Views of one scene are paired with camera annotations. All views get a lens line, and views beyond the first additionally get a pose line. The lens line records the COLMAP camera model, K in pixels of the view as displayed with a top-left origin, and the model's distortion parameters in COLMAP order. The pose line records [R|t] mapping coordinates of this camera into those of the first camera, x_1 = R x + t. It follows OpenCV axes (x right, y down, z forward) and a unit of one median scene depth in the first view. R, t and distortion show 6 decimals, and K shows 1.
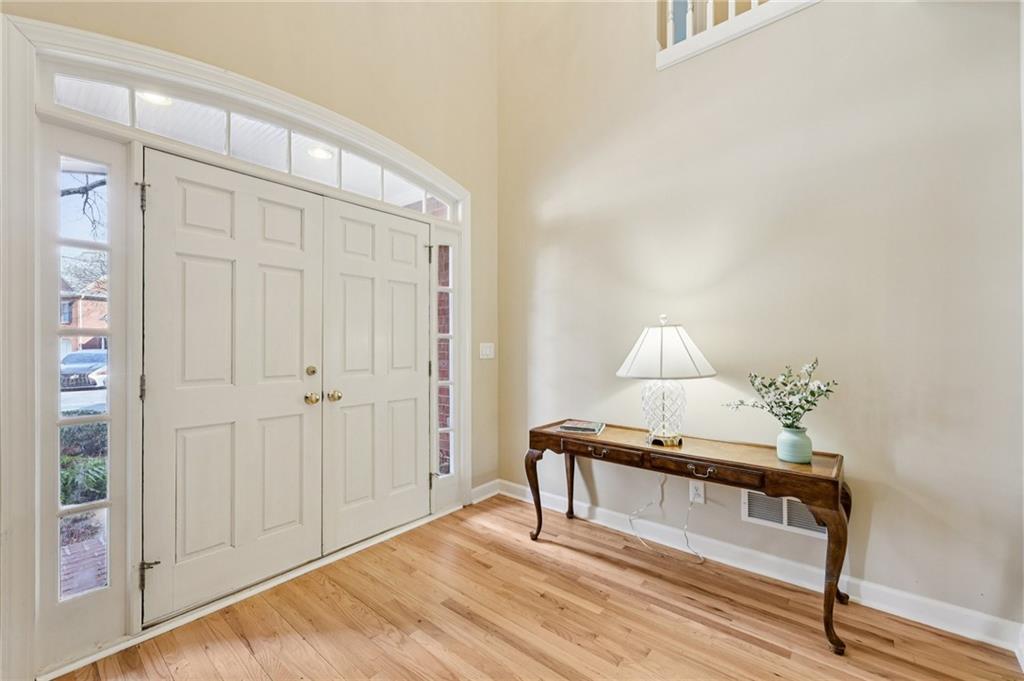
lens RADIAL K [[421.6, 0, 515.3], [0, 421.6, 343.8], [0, 0, 1]] dist [0.001867, 0.000299]
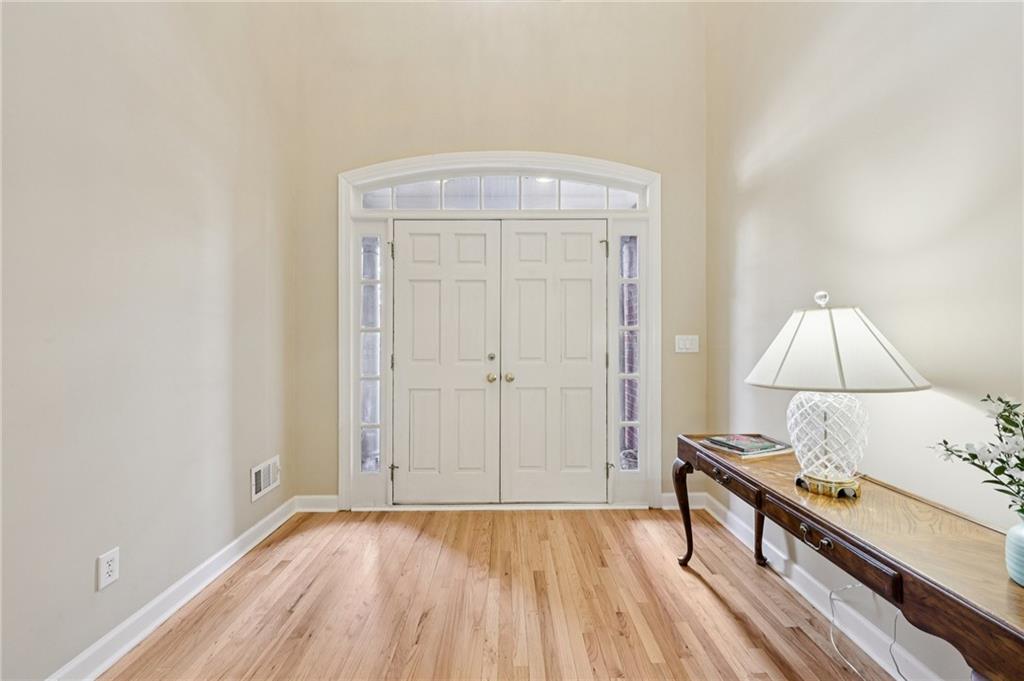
lens RADIAL K [[421.6, 0, 516.1], [0, 421.6, 335.7], [0, 0, 1]] dist [0.001867, 0.000299]
pose [[0.641305, -0.000154, -0.767286, 0.538377], [-0.000159, 1.000000, -0.000334, -0.000648], [0.767286, 0.000337, 0.641304, 0.214425]]
